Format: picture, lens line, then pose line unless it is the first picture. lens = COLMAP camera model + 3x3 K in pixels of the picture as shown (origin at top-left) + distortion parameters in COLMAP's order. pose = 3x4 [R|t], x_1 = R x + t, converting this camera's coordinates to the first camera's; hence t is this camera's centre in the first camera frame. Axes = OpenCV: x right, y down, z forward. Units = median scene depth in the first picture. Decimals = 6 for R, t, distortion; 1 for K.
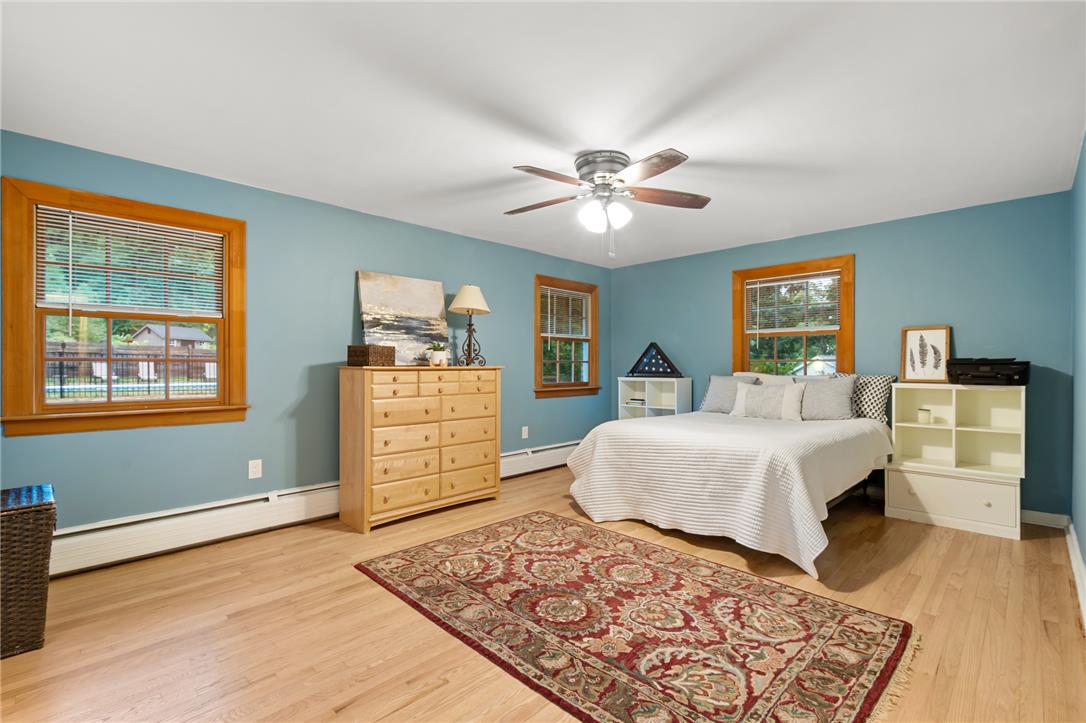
lens RADIAL K [[489.6, 0, 548.0], [0, 489.6, 371.2], [0, 0, 1]] dist [0.008336, -0.000092]
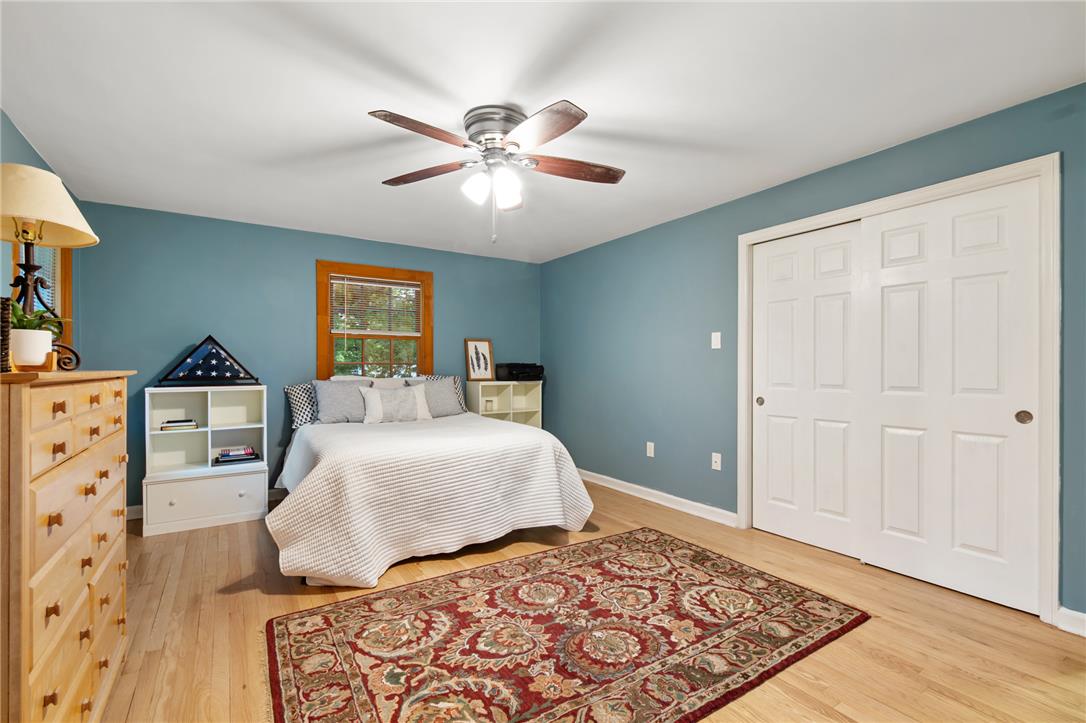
lens RADIAL K [[489.6, 0, 548.0], [0, 489.6, 371.2], [0, 0, 1]] dist [0.008336, -0.000092]
pose [[0.205758, -0.007165, 0.978577, -0.703430], [0.013940, 0.999893, 0.004390, -0.008544], [-0.978504, 0.012738, 0.205836, 0.764061]]
